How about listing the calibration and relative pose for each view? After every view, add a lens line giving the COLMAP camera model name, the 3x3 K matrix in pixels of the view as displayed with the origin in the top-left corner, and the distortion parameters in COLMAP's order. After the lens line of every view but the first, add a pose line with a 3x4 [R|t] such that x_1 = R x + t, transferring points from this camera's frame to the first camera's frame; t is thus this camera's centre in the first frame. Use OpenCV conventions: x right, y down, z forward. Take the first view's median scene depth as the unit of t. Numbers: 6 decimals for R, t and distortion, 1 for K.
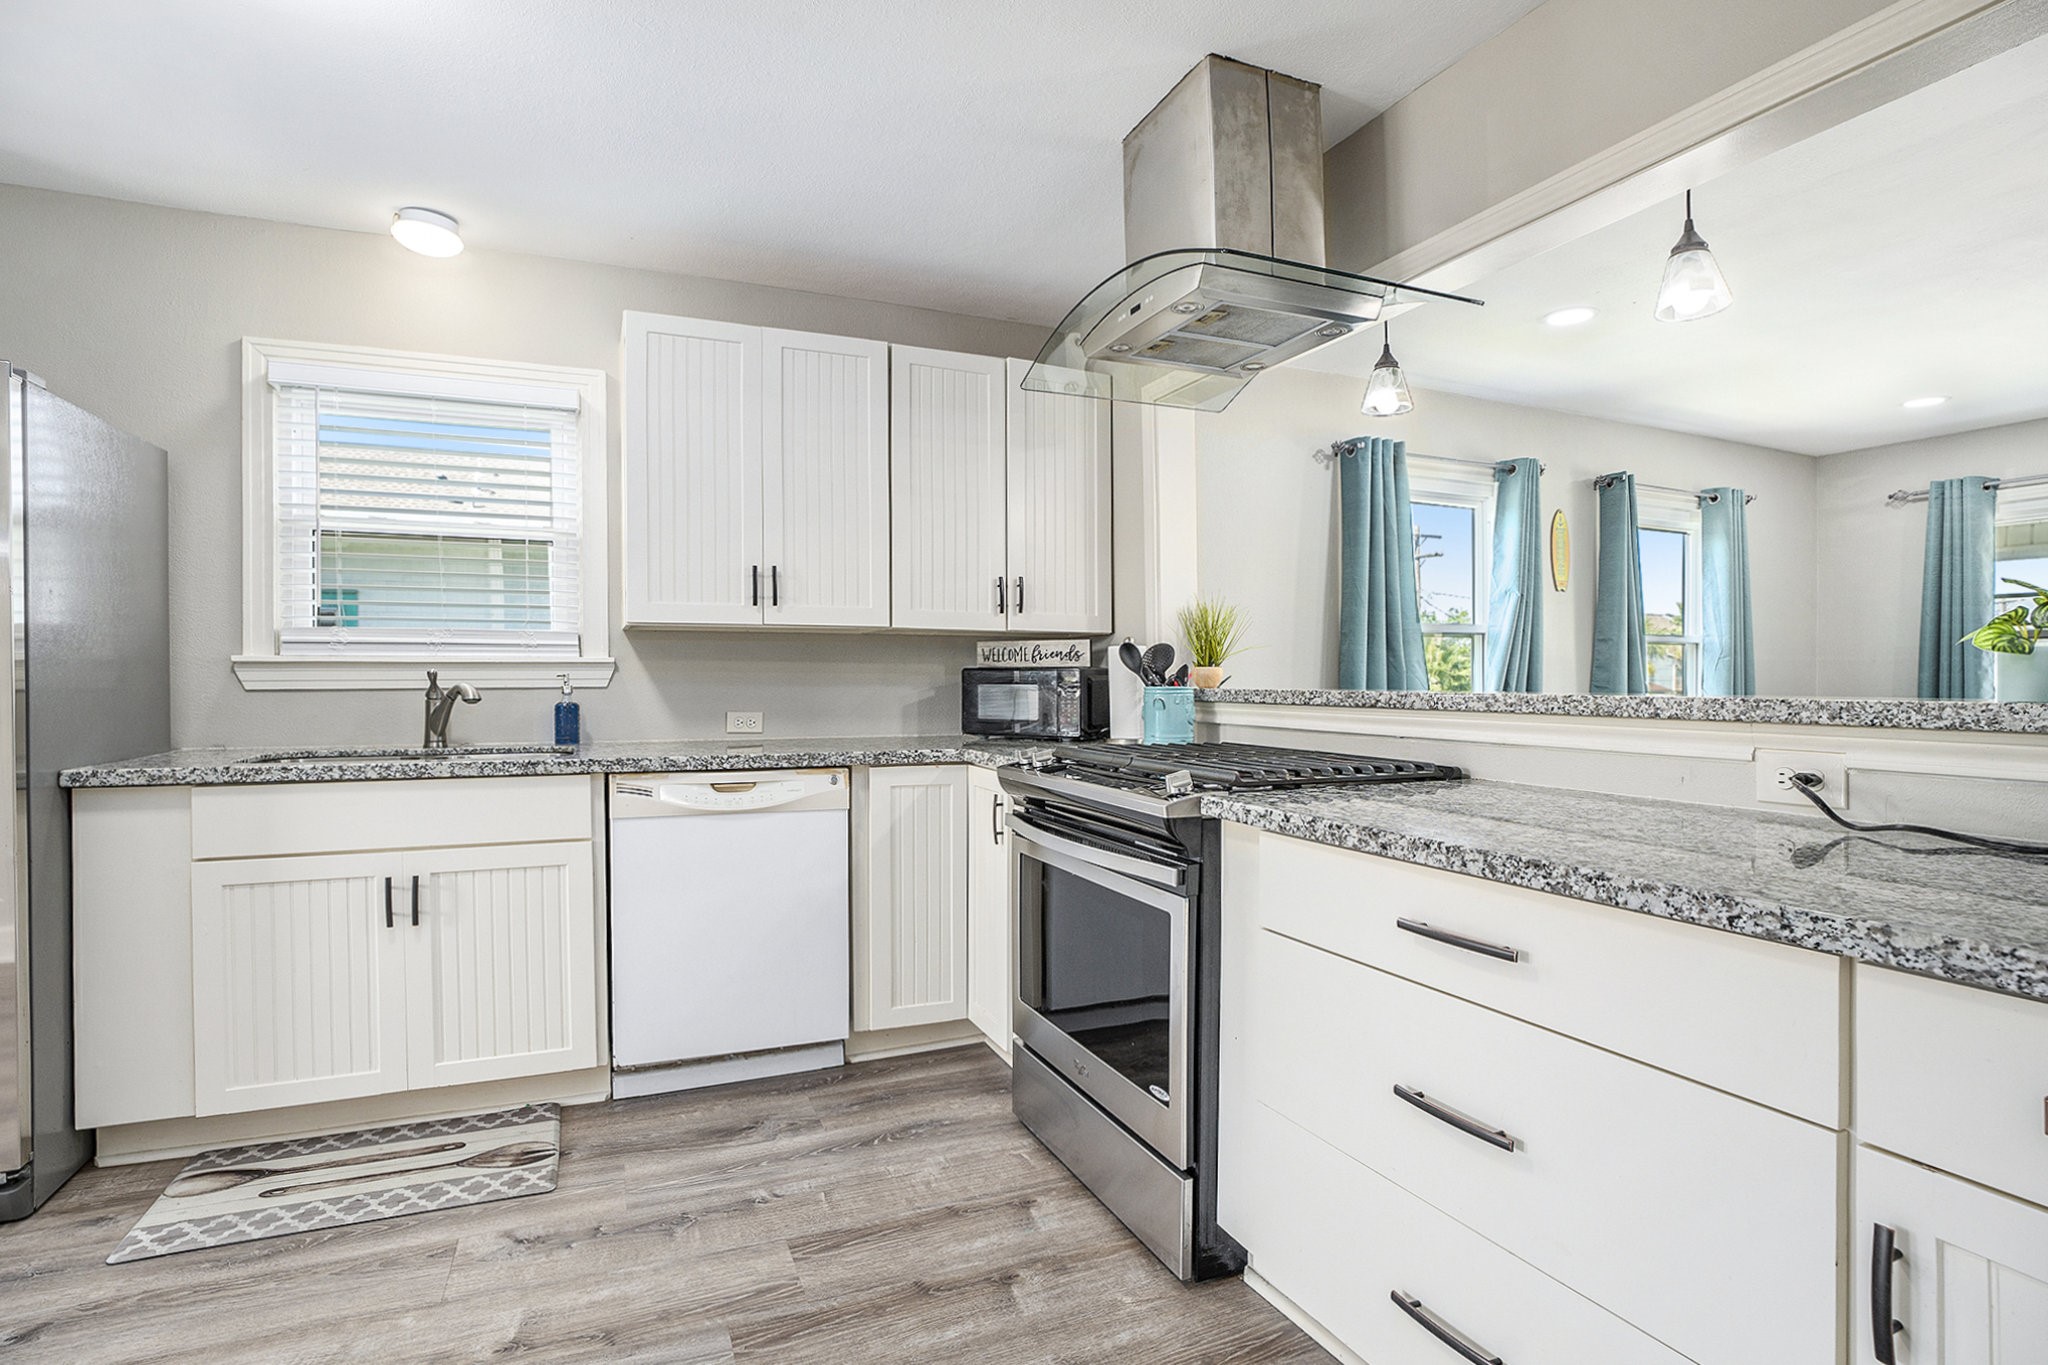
lens RADIAL K [[973.2, 0, 1024.0], [0, 973.2, 682.5], [0, 0, 1]] dist [-0.050782, 0.014900]
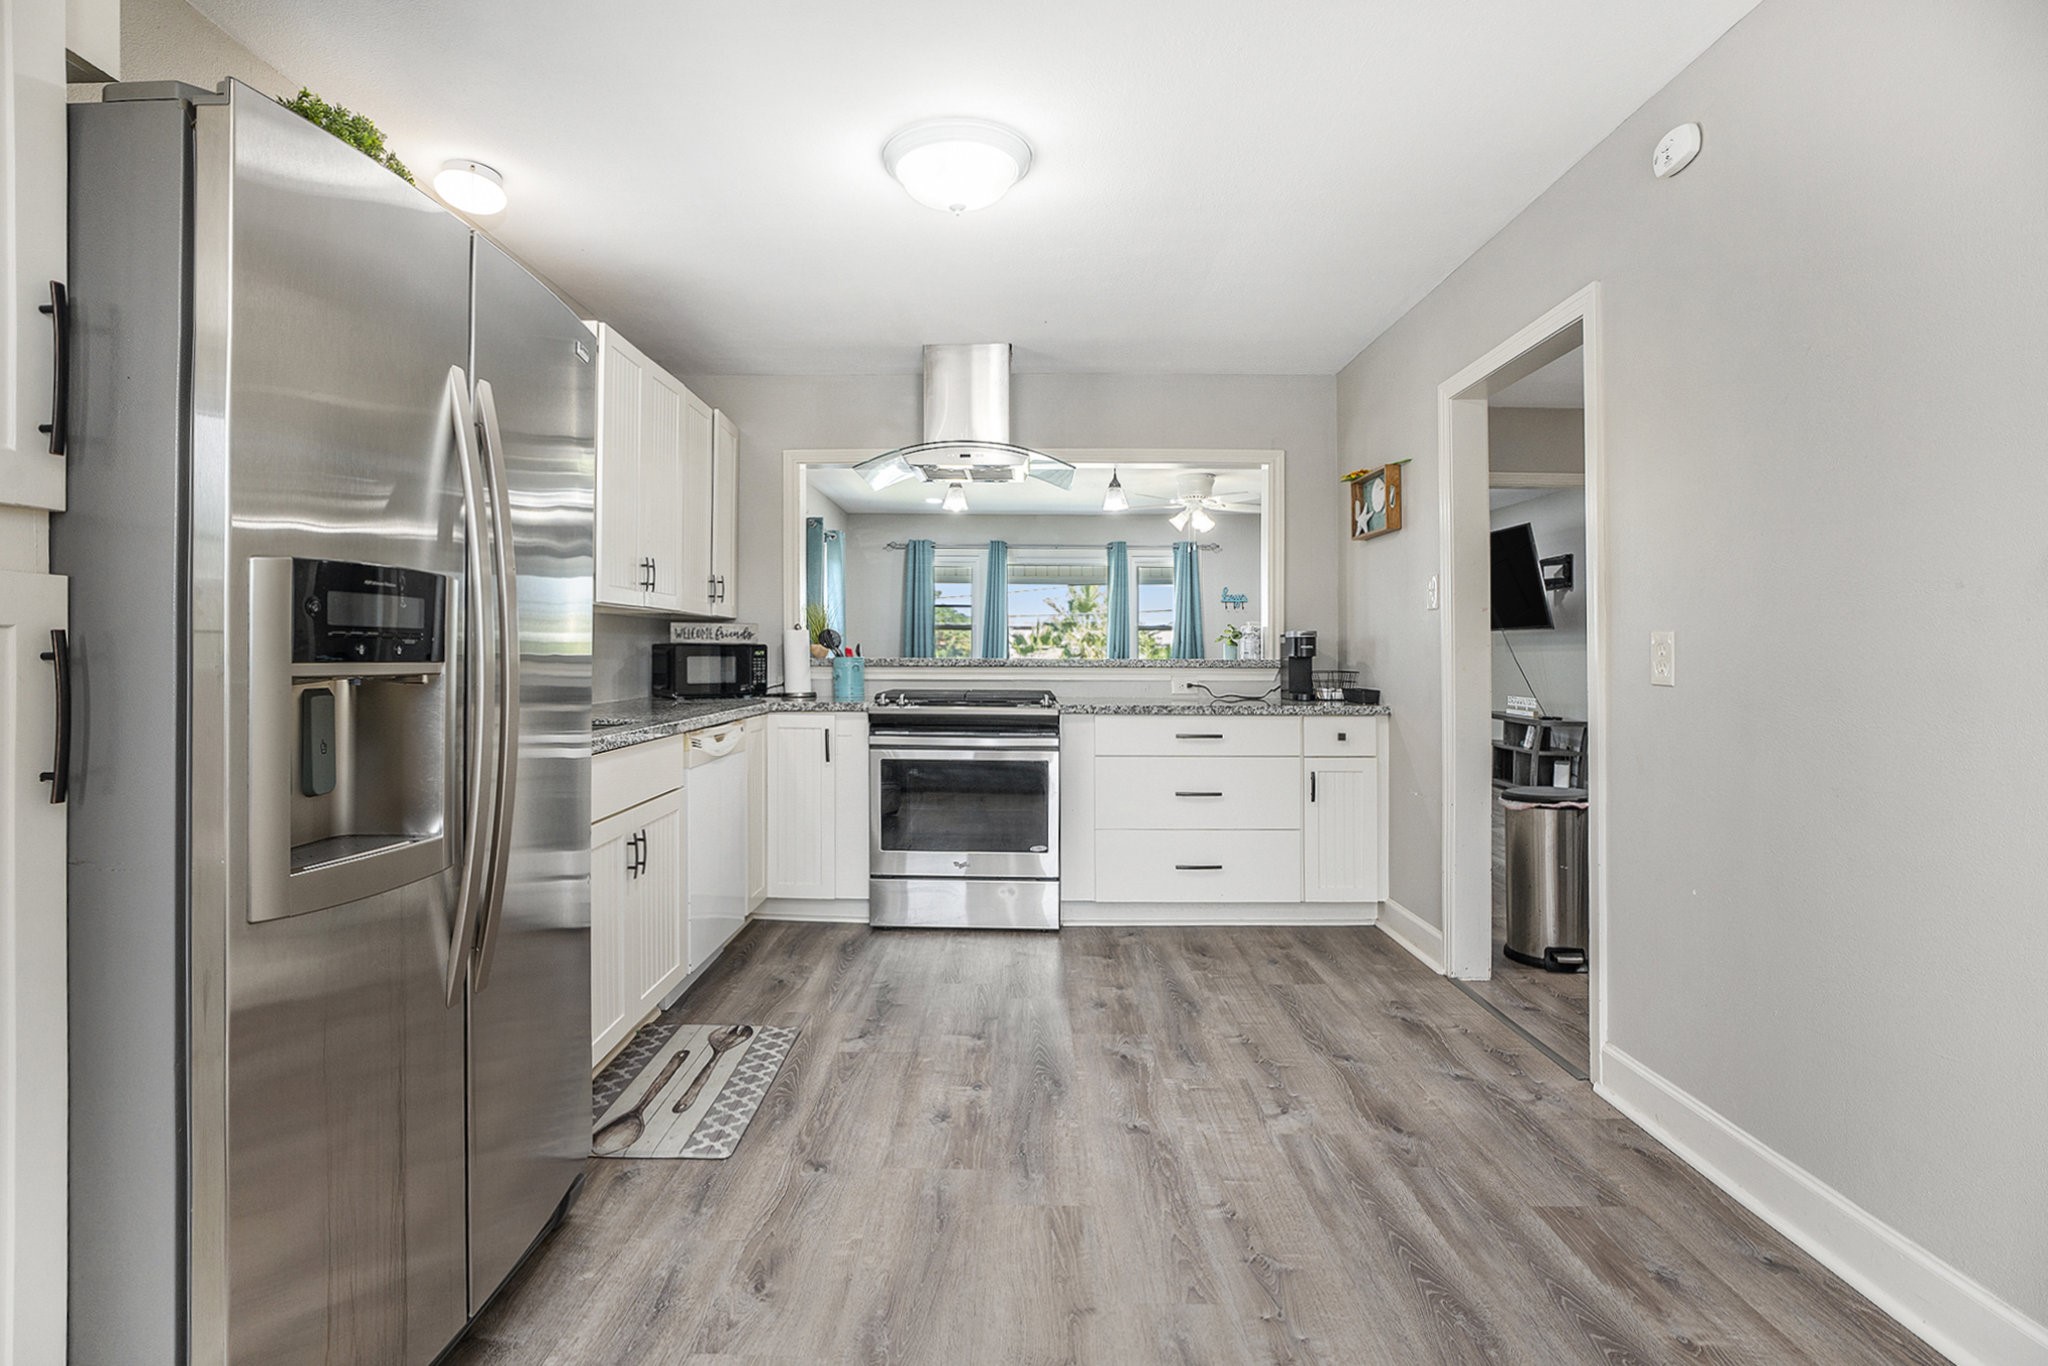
lens RADIAL K [[983.8, 0, 971.9], [0, 983.8, 683.0], [0, 0, 1]] dist [-0.043229, 0.001142]
pose [[0.441078, -0.032071, 0.896896, -1.520604], [0.004712, 0.999430, 0.033421, -0.007497], [-0.897456, -0.010515, 0.440978, 0.154612]]
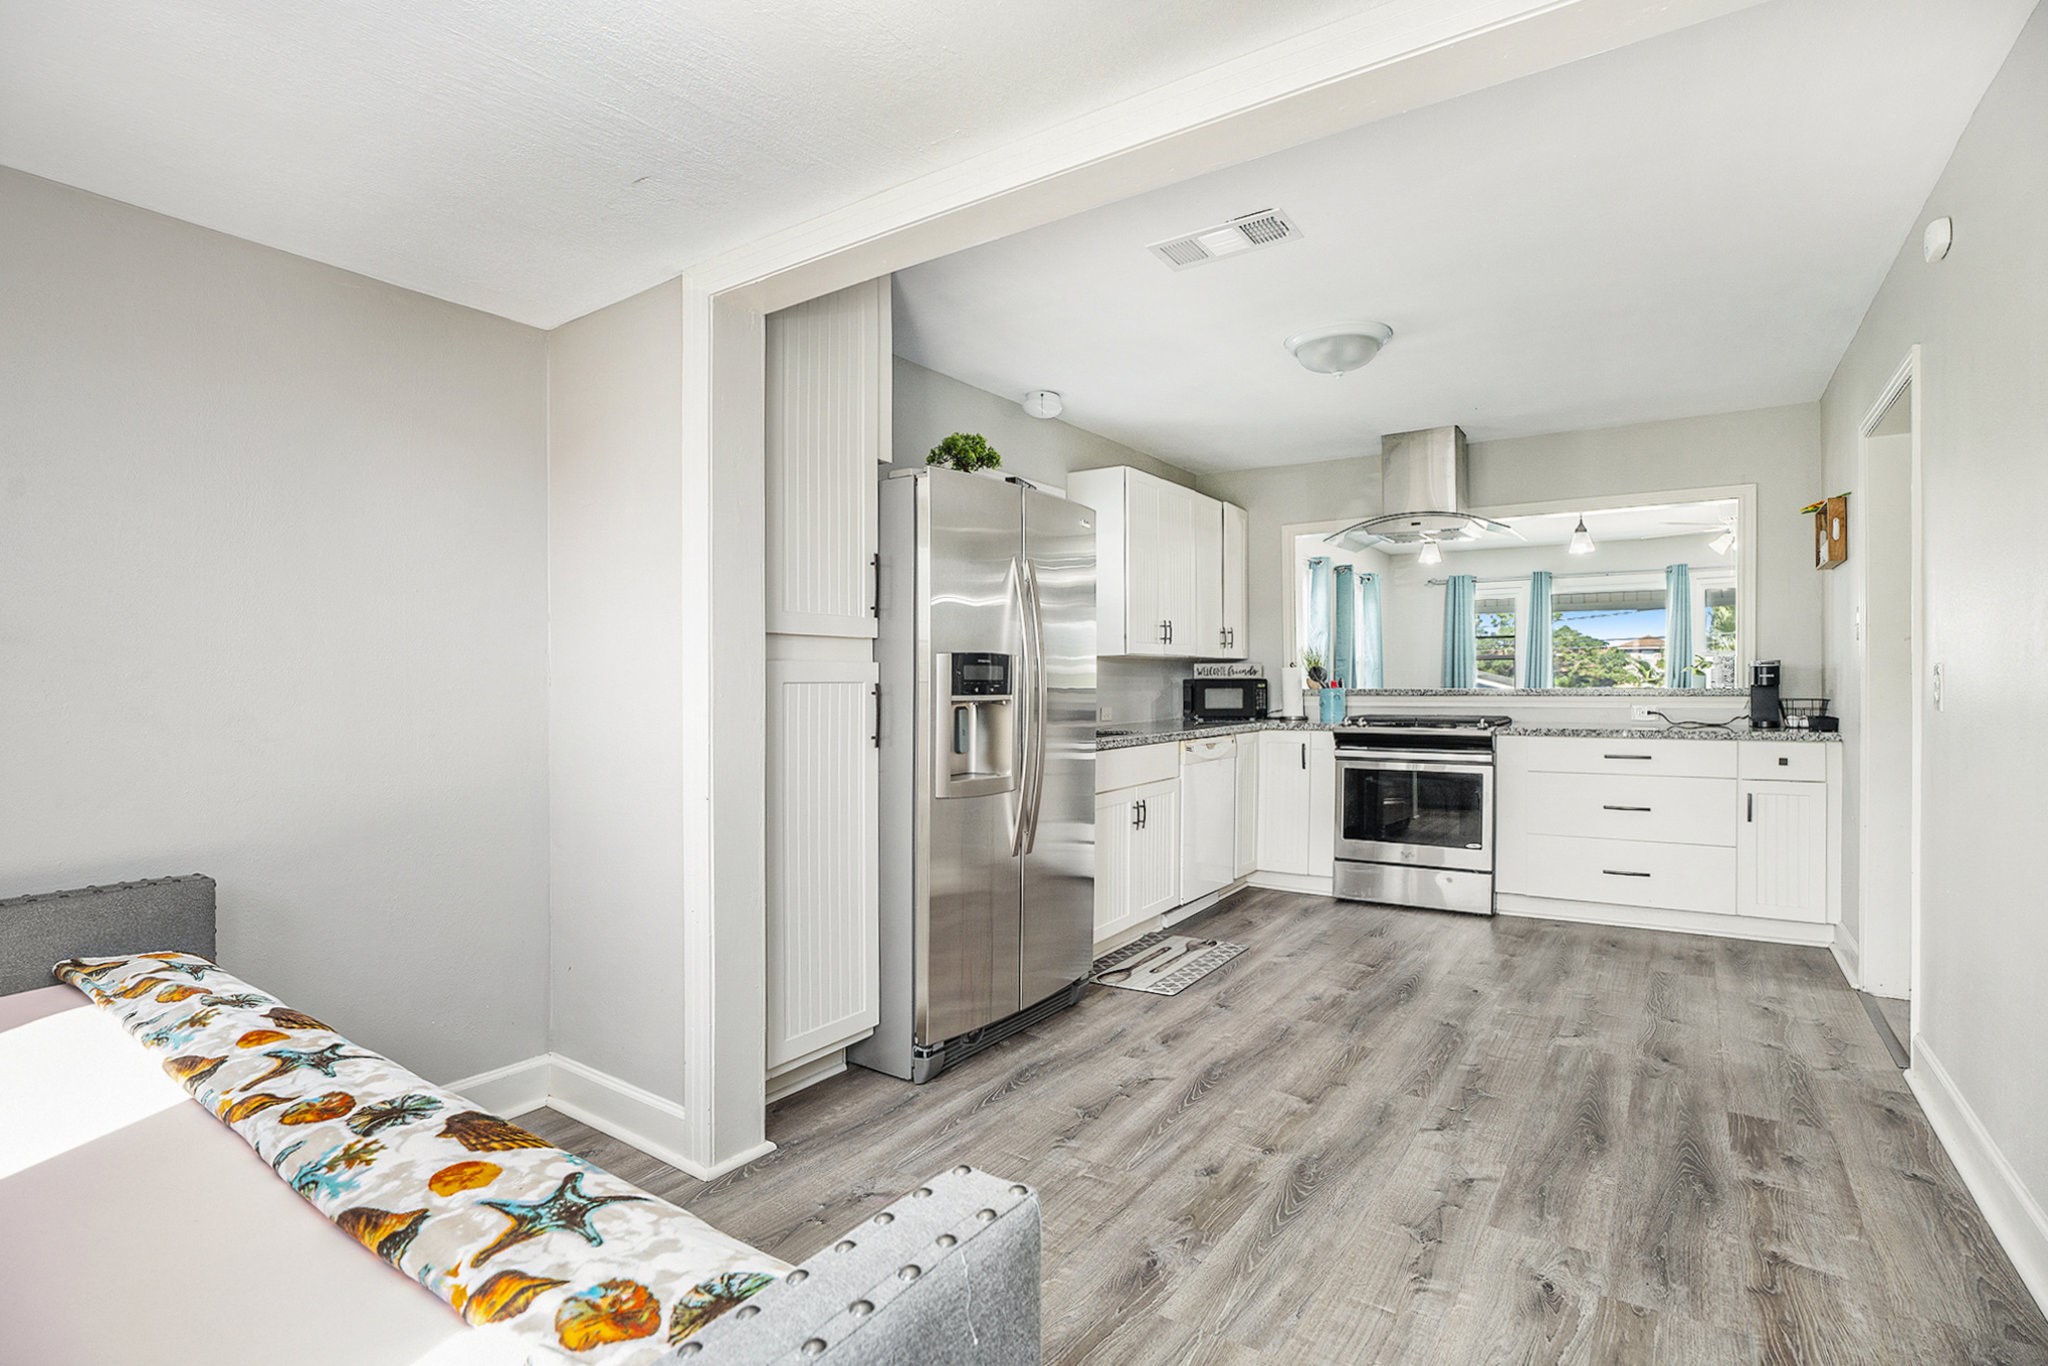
lens RADIAL K [[973.2, 0, 1024.0], [0, 973.2, 683.0], [0, 0, 1]] dist [-0.050782, 0.014900]
pose [[0.848488, -0.012035, 0.529078, -1.812123], [0.015171, 0.999884, -0.001586, -0.015494], [-0.528998, 0.009372, 0.848571, -0.423382]]
